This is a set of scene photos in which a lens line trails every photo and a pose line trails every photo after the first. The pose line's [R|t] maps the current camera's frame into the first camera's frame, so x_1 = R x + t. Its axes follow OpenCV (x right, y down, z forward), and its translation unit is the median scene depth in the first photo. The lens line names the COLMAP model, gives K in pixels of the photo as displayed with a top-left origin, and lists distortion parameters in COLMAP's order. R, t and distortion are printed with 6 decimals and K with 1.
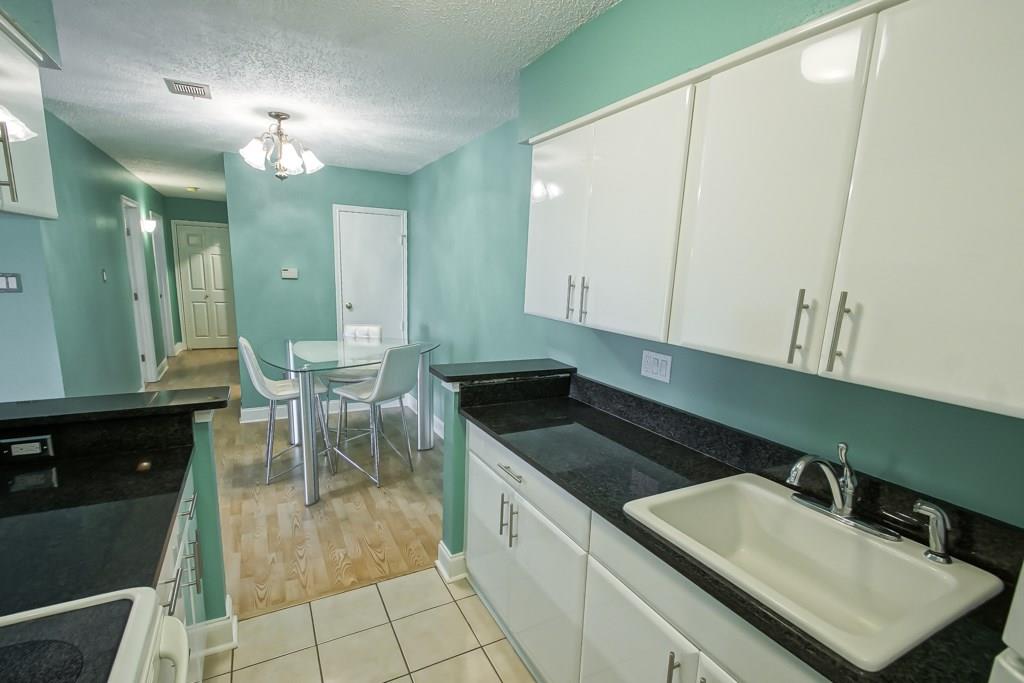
lens RADIAL K [[463.3, 0, 497.7], [0, 463.3, 360.8], [0, 0, 1]] dist [0.016710, -0.000356]
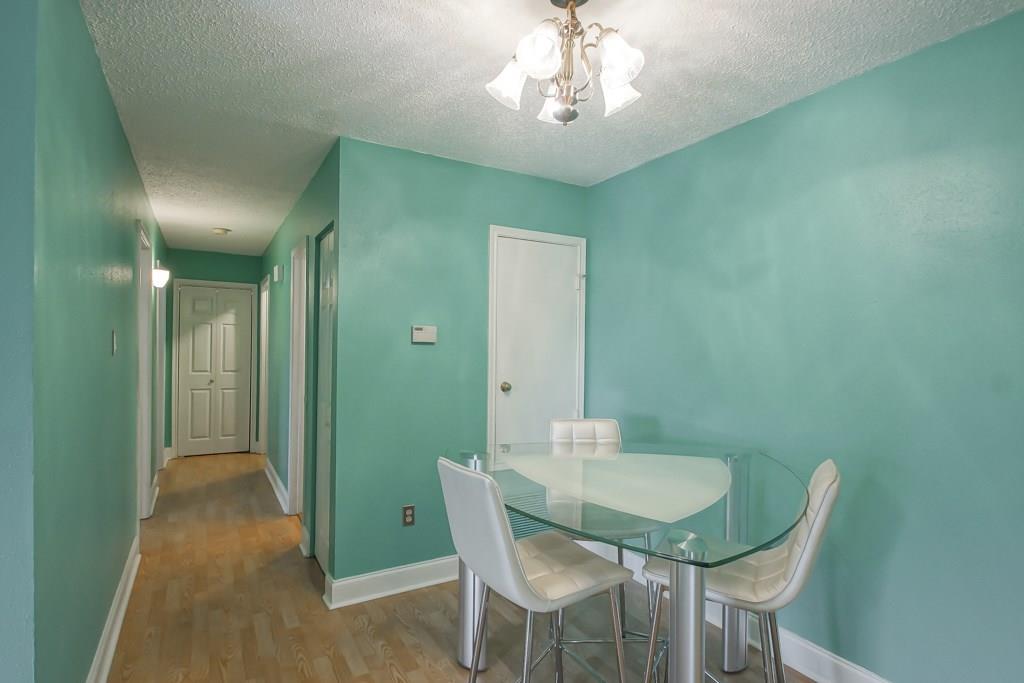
lens RADIAL K [[516.0, 0, 507.4], [0, 516.0, 355.6], [0, 0, 1]] dist [0.032405, 0.000258]
pose [[0.999187, -0.023423, 0.032828, -0.268763], [0.028822, 0.984132, -0.175084, -0.031512], [-0.028206, 0.175888, 0.984006, 0.259590]]
